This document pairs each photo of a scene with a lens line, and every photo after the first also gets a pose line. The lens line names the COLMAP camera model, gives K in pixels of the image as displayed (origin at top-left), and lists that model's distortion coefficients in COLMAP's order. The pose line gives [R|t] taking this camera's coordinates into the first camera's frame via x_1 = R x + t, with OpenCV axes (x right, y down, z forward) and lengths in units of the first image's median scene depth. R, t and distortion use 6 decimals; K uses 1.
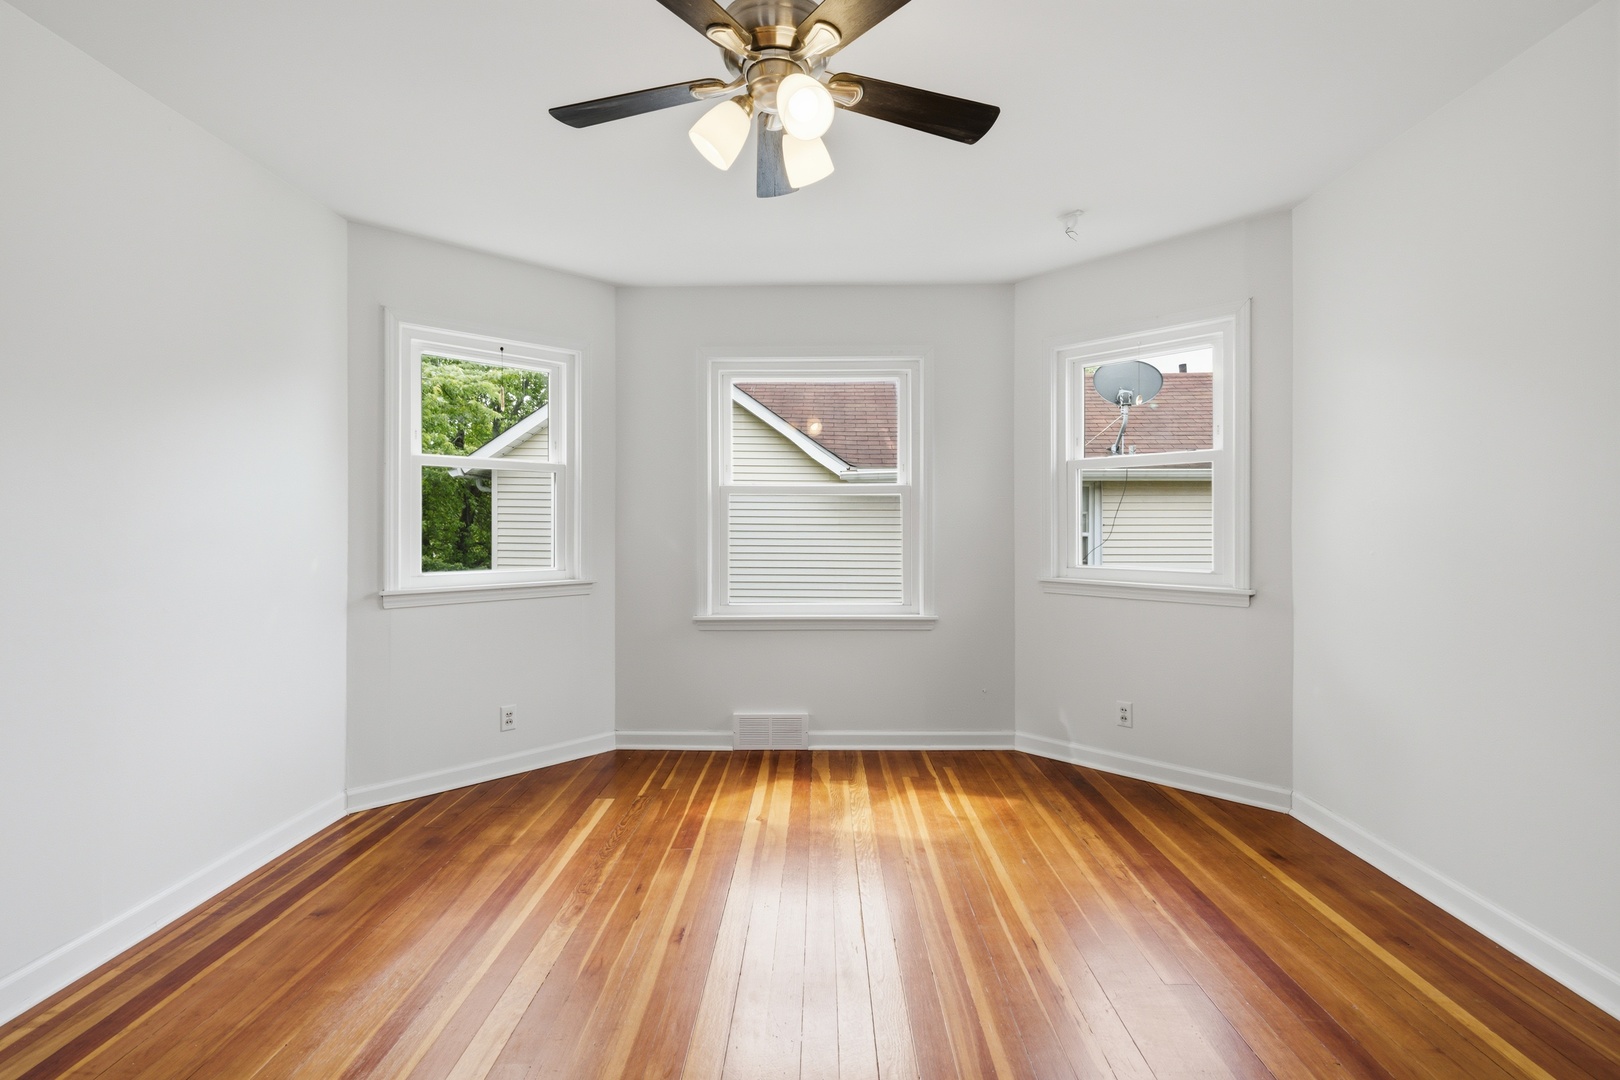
lens RADIAL K [[737.6, 0, 811.8], [0, 737.6, 528.4], [0, 0, 1]] dist [0.004987, -0.002004]
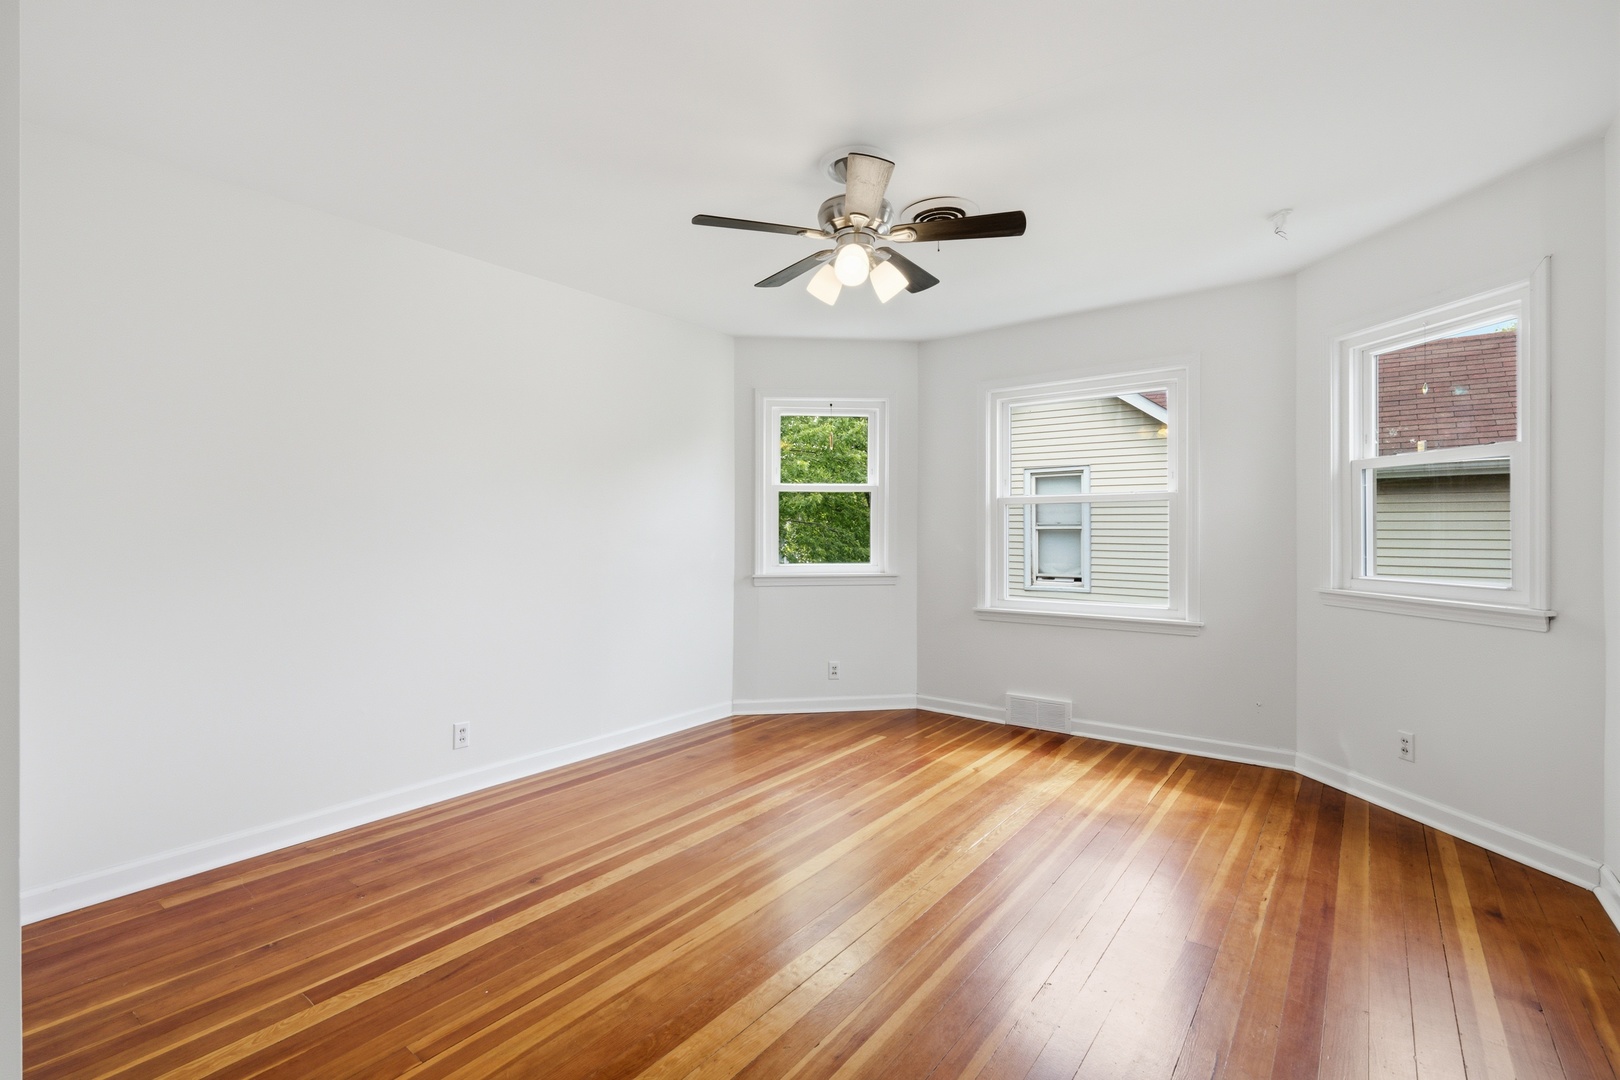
lens RADIAL K [[737.6, 0, 810.1], [0, 737.6, 536.3], [0, 0, 1]] dist [0.004987, -0.002004]
pose [[0.798773, 0.003874, -0.601621, 0.413884], [-0.002236, 0.999991, 0.003470, -0.000559], [0.601629, -0.001426, 0.798774, -0.144316]]
